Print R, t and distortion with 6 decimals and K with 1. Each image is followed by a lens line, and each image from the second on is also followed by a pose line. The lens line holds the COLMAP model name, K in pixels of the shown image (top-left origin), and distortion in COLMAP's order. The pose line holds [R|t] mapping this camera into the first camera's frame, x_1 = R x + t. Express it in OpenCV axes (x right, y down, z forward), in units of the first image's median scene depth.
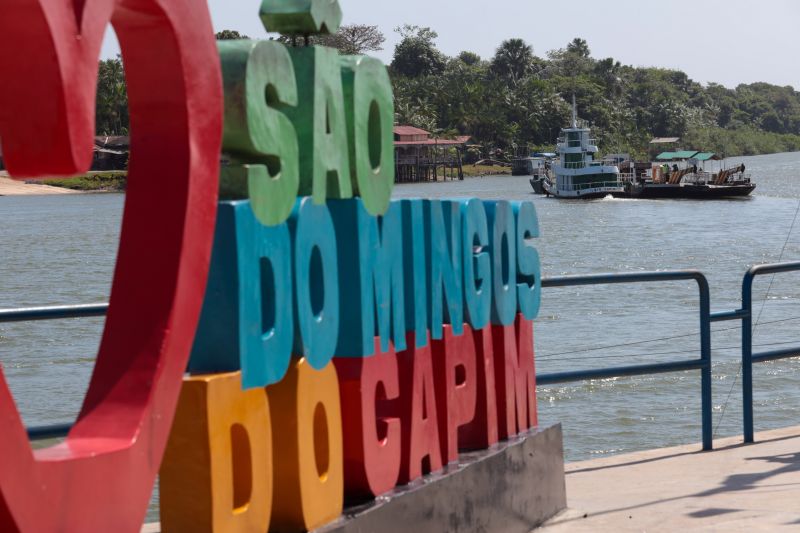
lens RADIAL K [[2476.0, 0, 400.0], [0, 2476.0, 266.8], [0, 0, 1]] dist [0.535619, 0.000000]
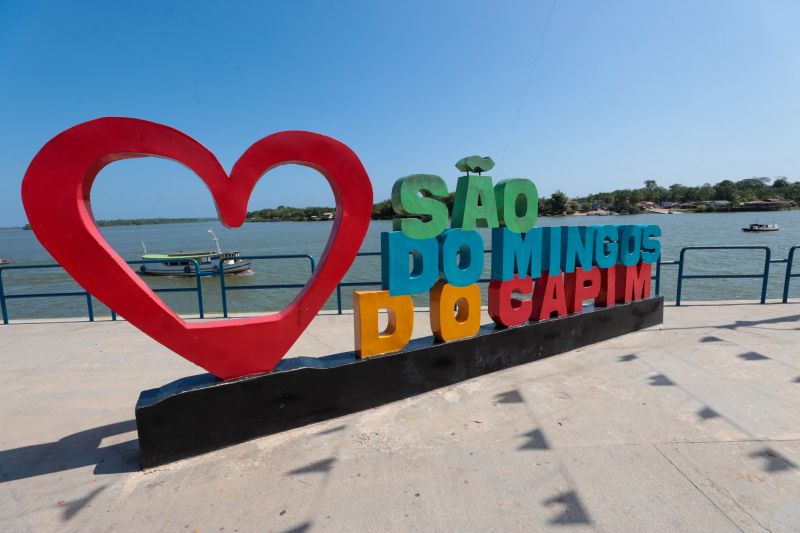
lens RADIAL K [[373.2, 0, 399.7], [0, 373.2, 265.6], [0, 0, 1]] dist [0.000509, 0.000103]
pose [[0.709964, 0.103087, -0.696652, 0.121180], [-0.024599, 0.992255, 0.121759, -0.019652], [0.703808, -0.069307, 0.707001, 0.345705]]
